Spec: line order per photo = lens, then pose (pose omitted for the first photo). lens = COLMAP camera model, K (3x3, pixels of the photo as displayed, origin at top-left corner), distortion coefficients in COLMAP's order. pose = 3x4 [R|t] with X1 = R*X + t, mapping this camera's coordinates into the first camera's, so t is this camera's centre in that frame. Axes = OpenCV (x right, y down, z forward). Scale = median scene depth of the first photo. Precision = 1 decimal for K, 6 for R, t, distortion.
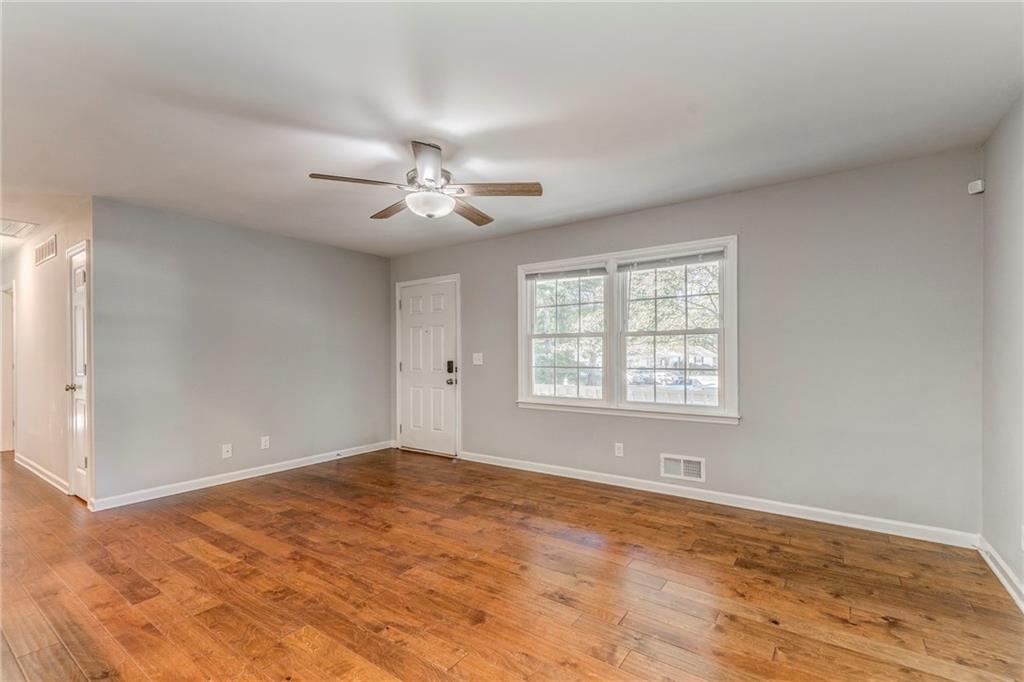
lens RADIAL K [[453.0, 0, 525.9], [0, 453.0, 357.7], [0, 0, 1]] dist [0.000156, 0.000065]
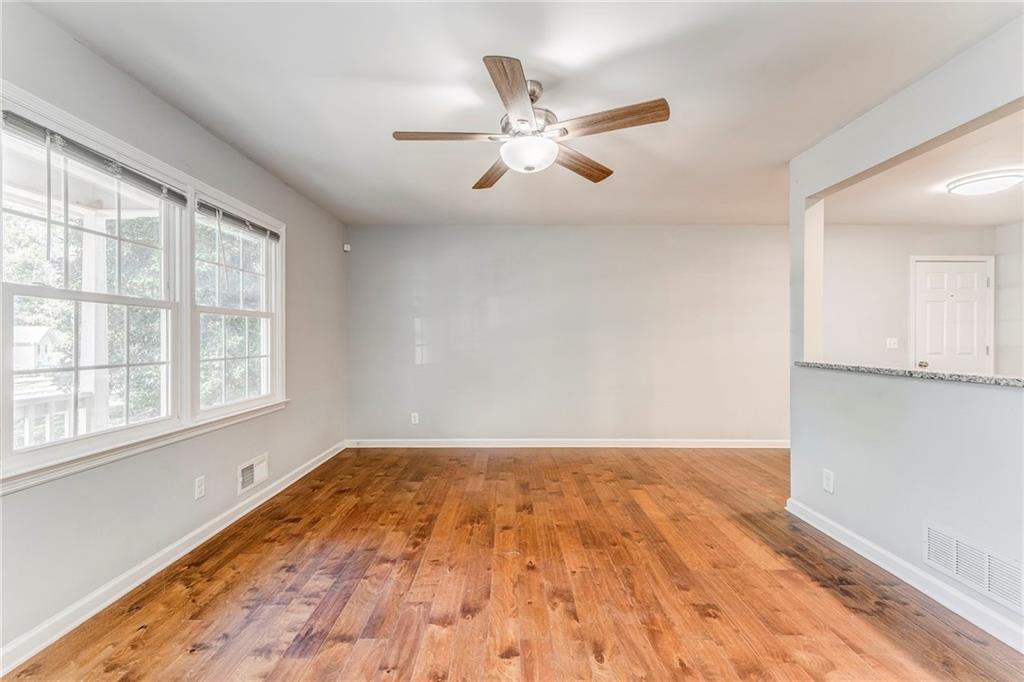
lens RADIAL K [[432.0, 0, 512.4], [0, 432.0, 344.2], [0, 0, 1]] dist [0.008043, -0.000059]
pose [[-0.556835, -0.008009, 0.830585, -0.564305], [0.005235, 0.999900, 0.013151, -0.007215], [-0.830607, 0.011671, -0.556737, 0.981869]]
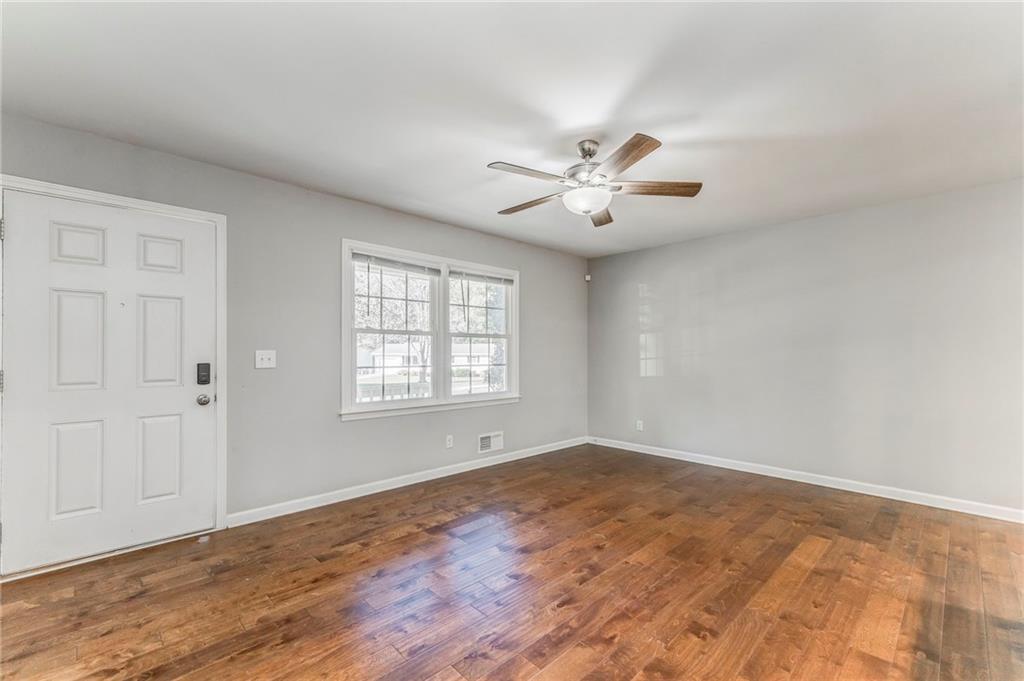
lens RADIAL K [[431.5, 0, 512.5], [0, 431.5, 353.8], [0, 0, 1]] dist [0.009715, -0.000011]
pose [[0.201917, 0.000961, 0.979402, -0.781758], [0.002145, 0.999997, -0.001423, -0.003851], [-0.979400, 0.002388, 0.201914, 0.651553]]
